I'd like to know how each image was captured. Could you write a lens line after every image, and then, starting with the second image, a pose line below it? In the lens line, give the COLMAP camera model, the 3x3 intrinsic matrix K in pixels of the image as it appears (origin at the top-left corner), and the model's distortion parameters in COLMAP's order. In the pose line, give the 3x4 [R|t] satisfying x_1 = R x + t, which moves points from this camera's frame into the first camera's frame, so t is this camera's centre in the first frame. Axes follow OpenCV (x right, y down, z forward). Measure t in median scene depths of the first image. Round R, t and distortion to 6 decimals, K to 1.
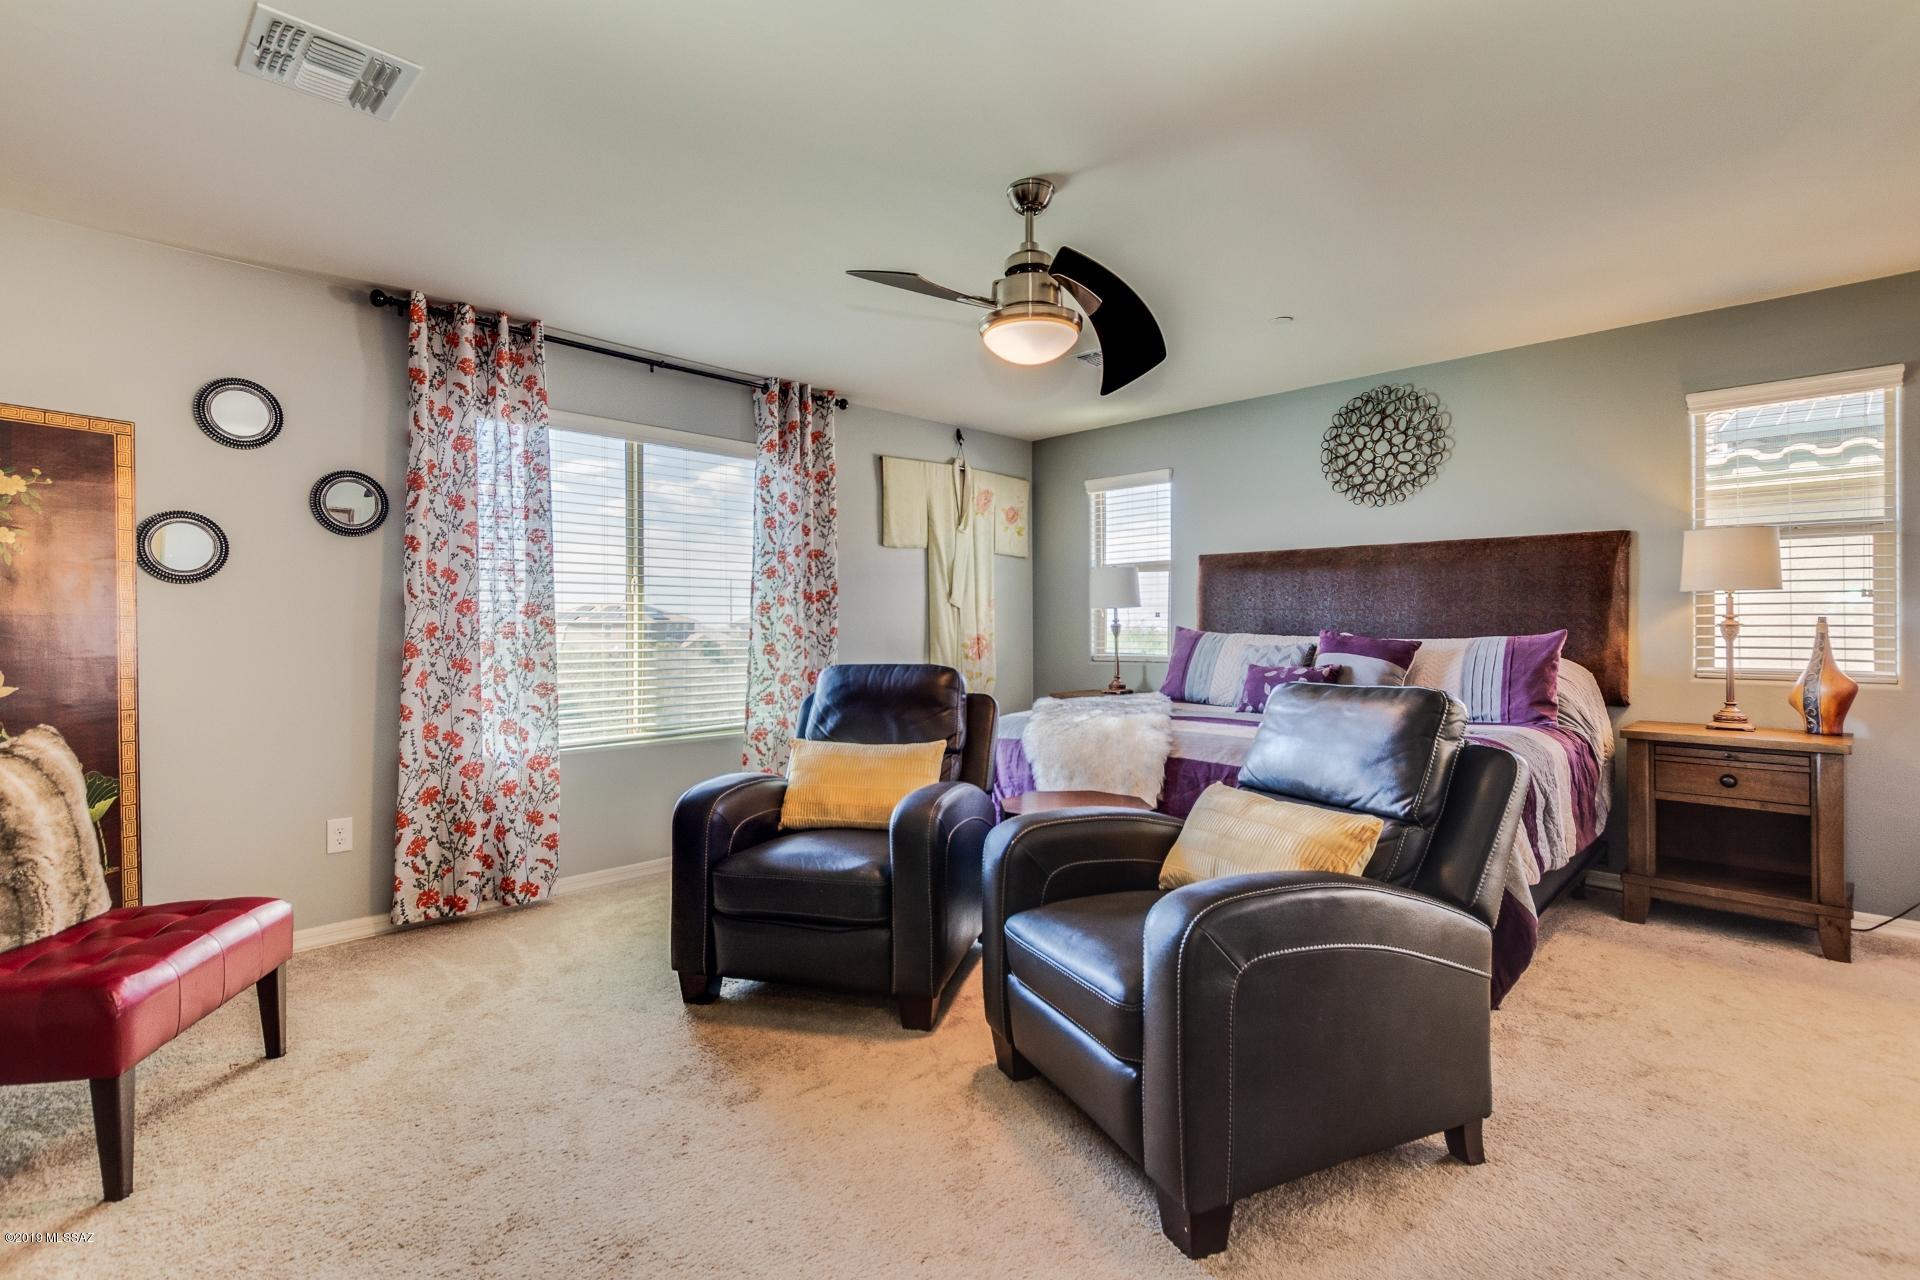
lens RADIAL K [[900.1, 0, 964.3], [0, 900.1, 627.4], [0, 0, 1]] dist [-0.000544, -0.000485]
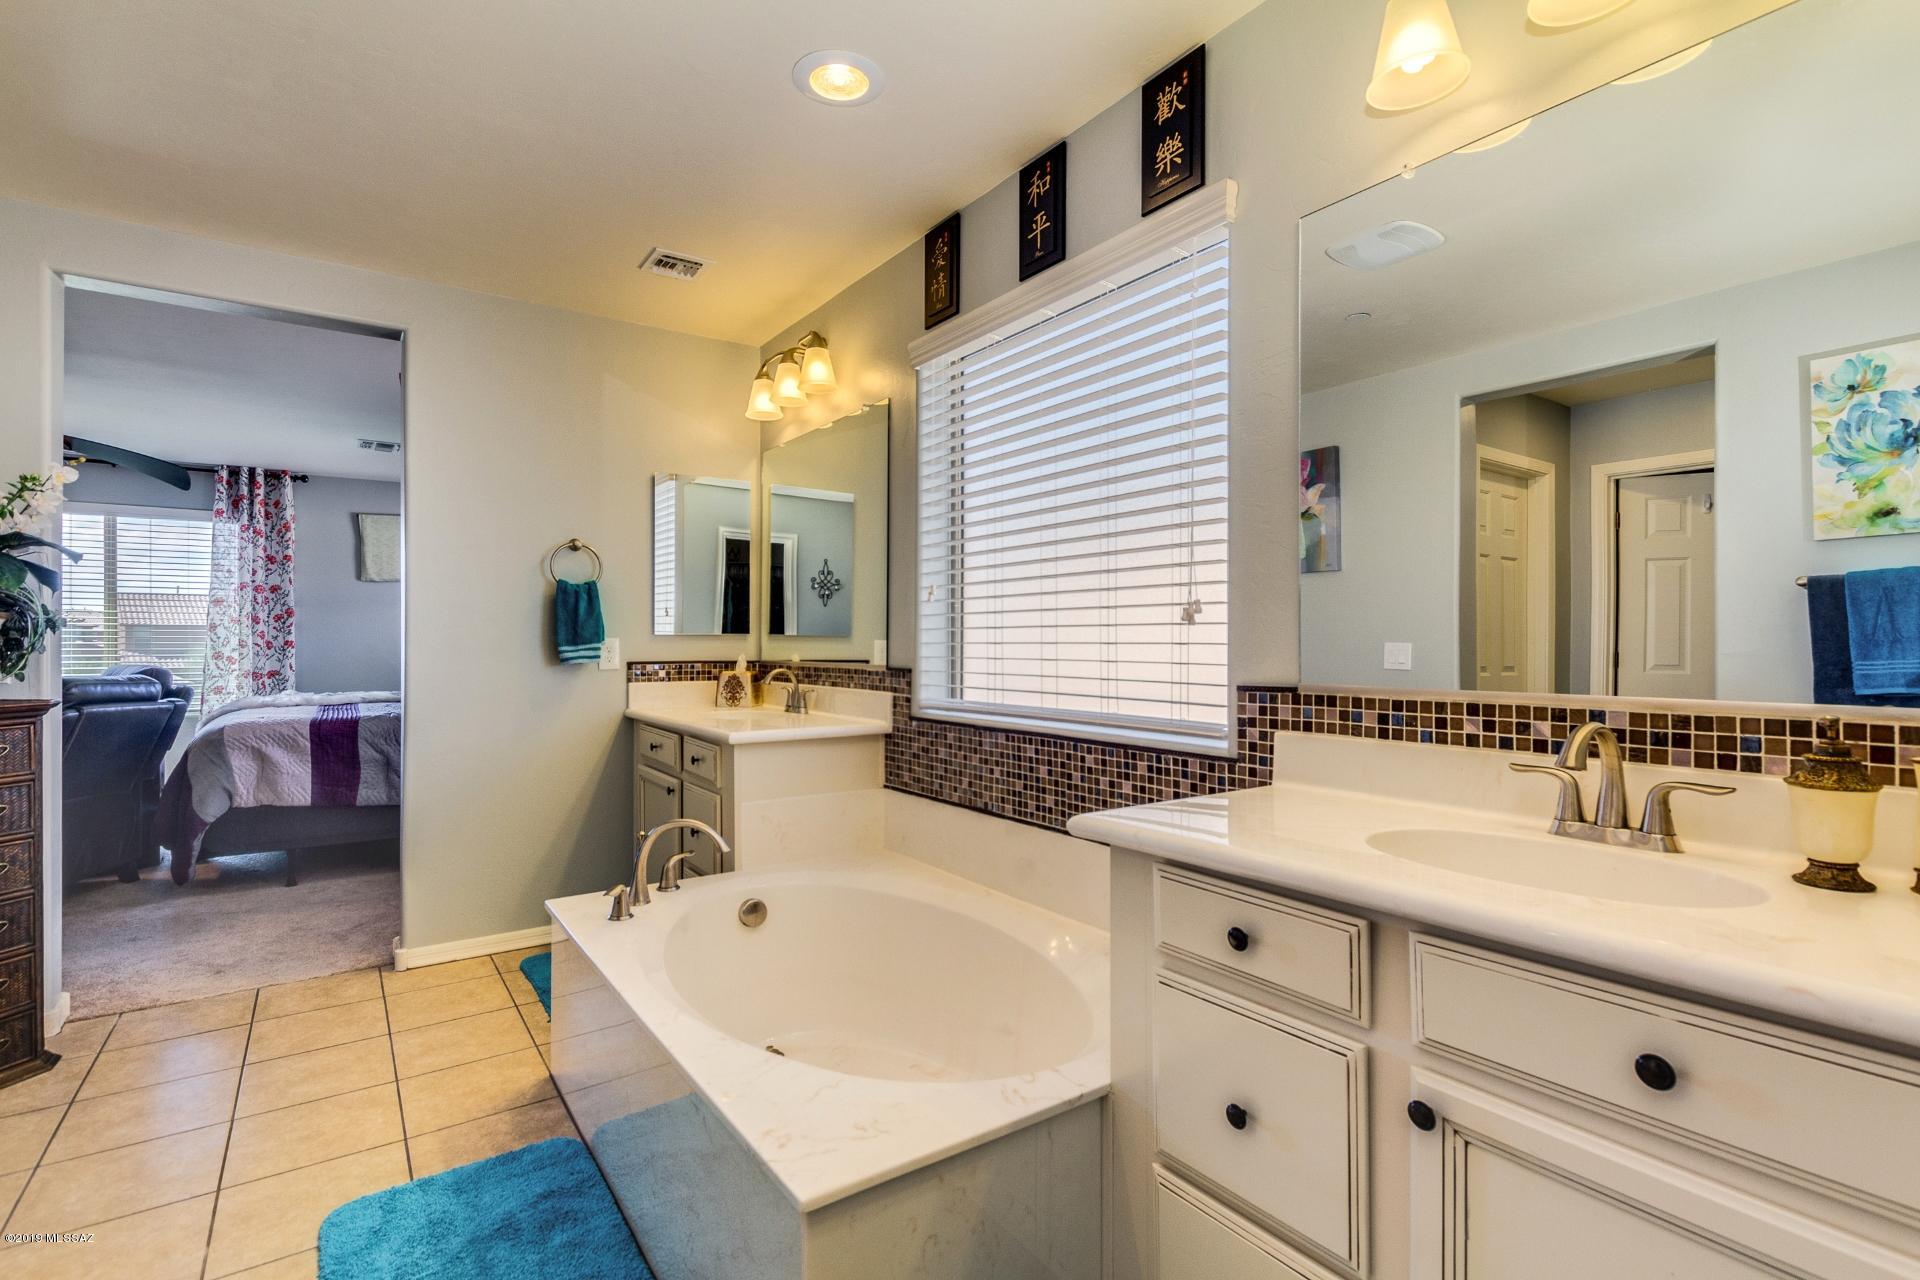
lens RADIAL K [[900.1, 0, 951.6], [0, 900.1, 630.4], [0, 0, 1]] dist [-0.000544, -0.000485]
pose [[0.981452, -0.002127, -0.191694, 1.182124], [-0.001044, 0.999864, -0.016437, 0.006358], [0.191703, 0.016332, 0.981317, -0.169196]]
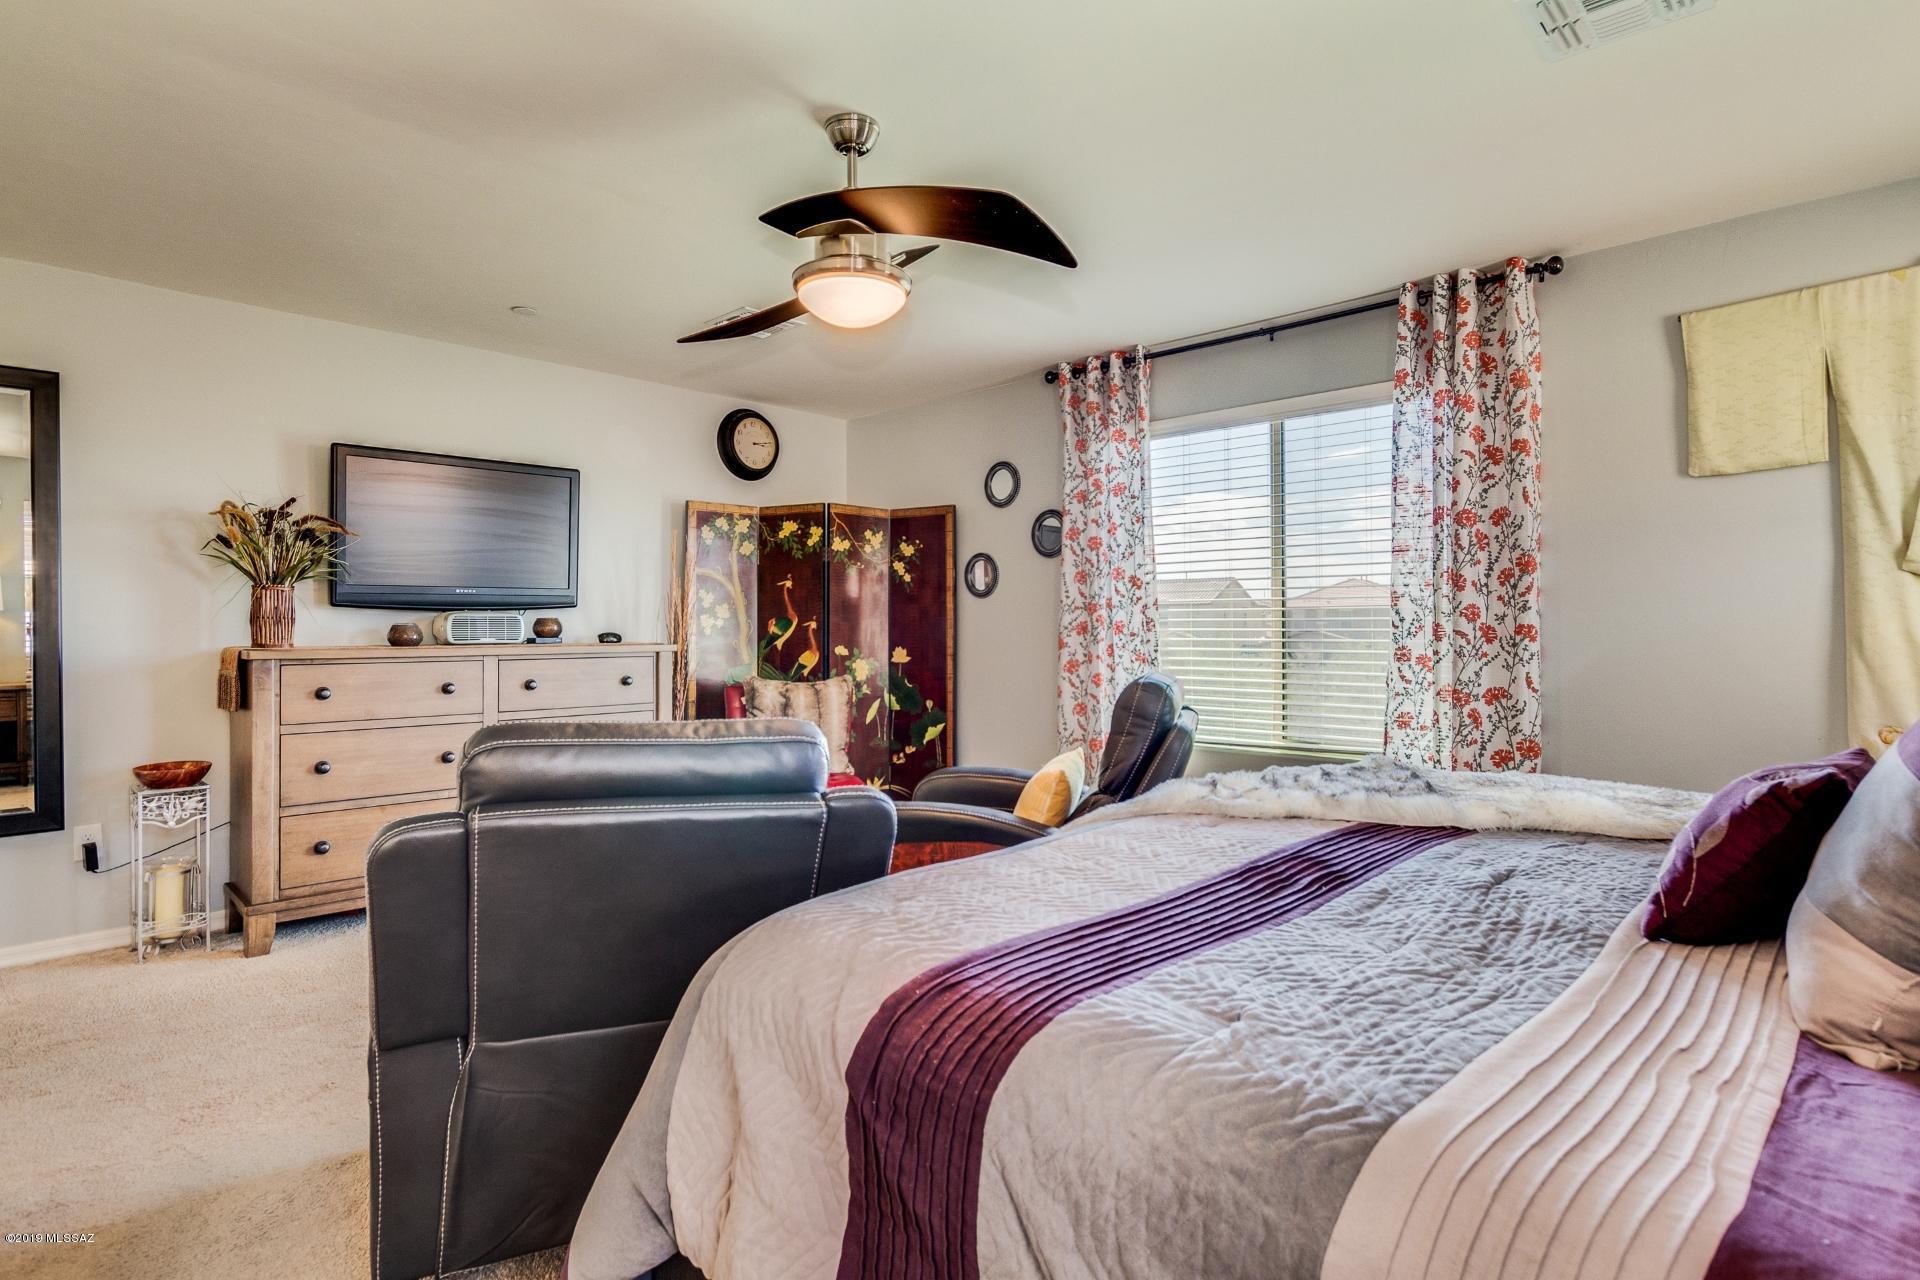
lens RADIAL K [[1011.7, 0, 952.5], [0, 1011.7, 632.8], [0, 0, 1]] dist [-0.000743, 0.000027]
pose [[-0.014322, -0.001861, -0.999896, 0.612291], [-0.006785, 0.999975, -0.001764, 0.010516], [0.999874, 0.006759, -0.014335, 0.639091]]
